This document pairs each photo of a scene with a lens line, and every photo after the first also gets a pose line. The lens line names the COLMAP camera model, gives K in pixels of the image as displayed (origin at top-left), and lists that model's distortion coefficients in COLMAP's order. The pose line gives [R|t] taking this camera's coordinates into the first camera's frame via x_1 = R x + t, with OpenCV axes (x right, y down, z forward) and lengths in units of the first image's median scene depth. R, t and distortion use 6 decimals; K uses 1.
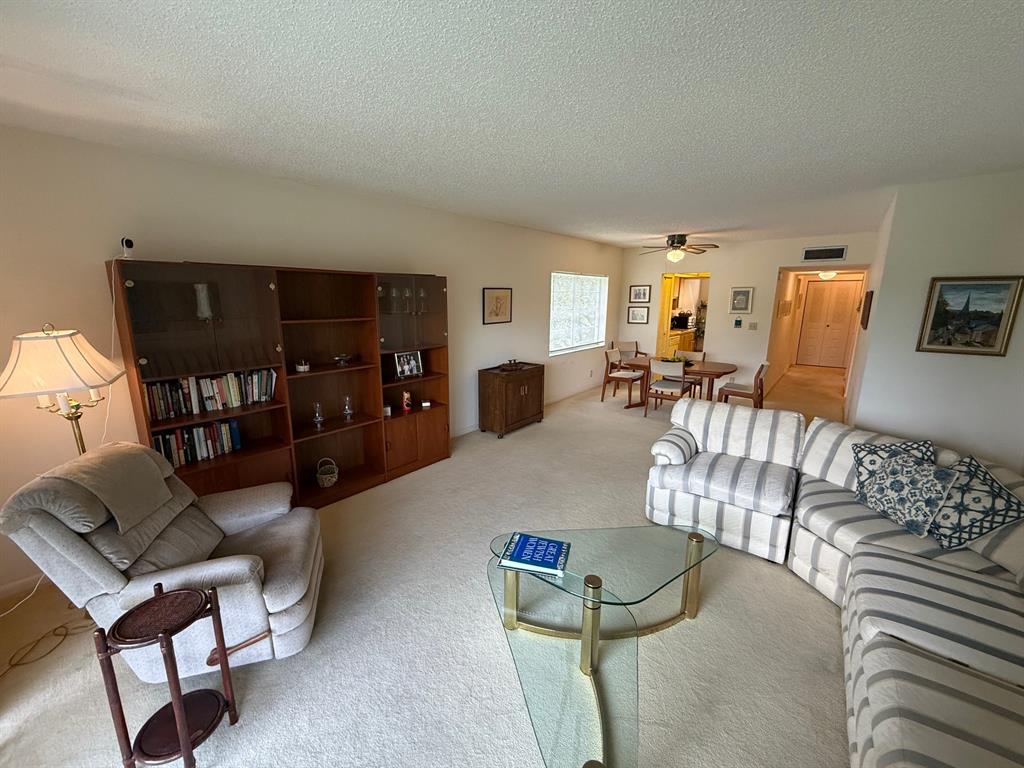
lens RADIAL K [[409.4, 0, 509.0], [0, 409.4, 384.2], [0, 0, 1]] dist [0.001234, 0.000183]
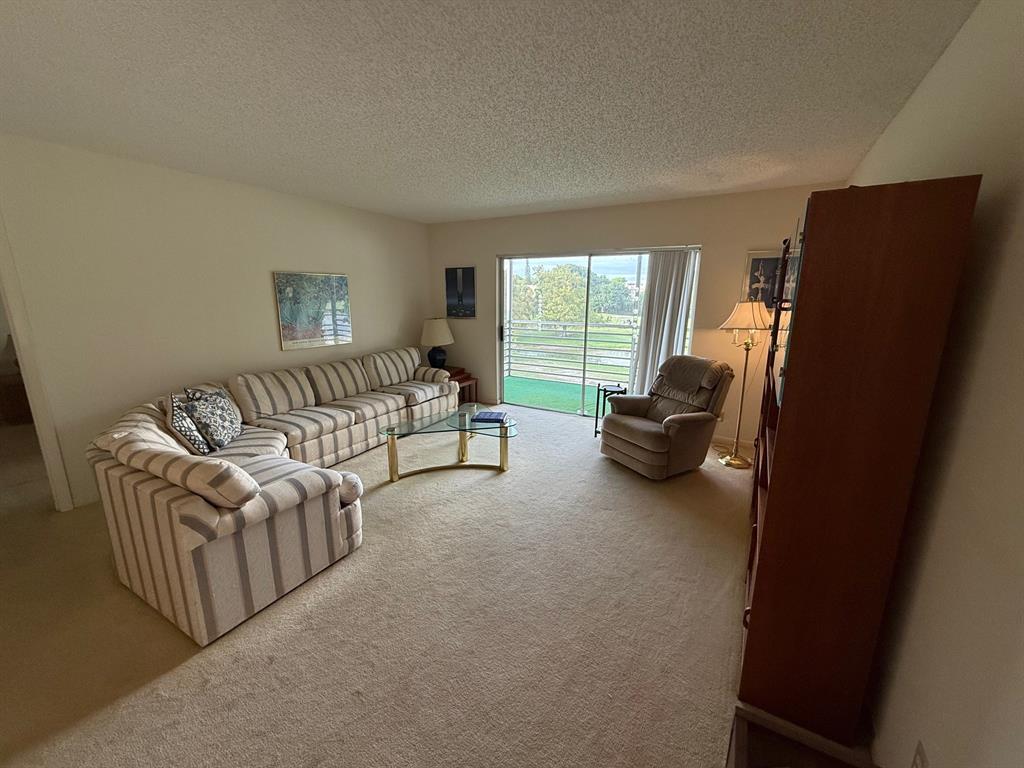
lens RADIAL K [[409.4, 0, 509.0], [0, 409.4, 384.2], [0, 0, 1]] dist [0.001234, 0.000183]
pose [[-0.988396, 0.024350, -0.149933, 0.099863], [-0.040657, 0.908645, 0.415587, -0.190076], [0.146355, 0.416860, -0.897111, 0.990073]]
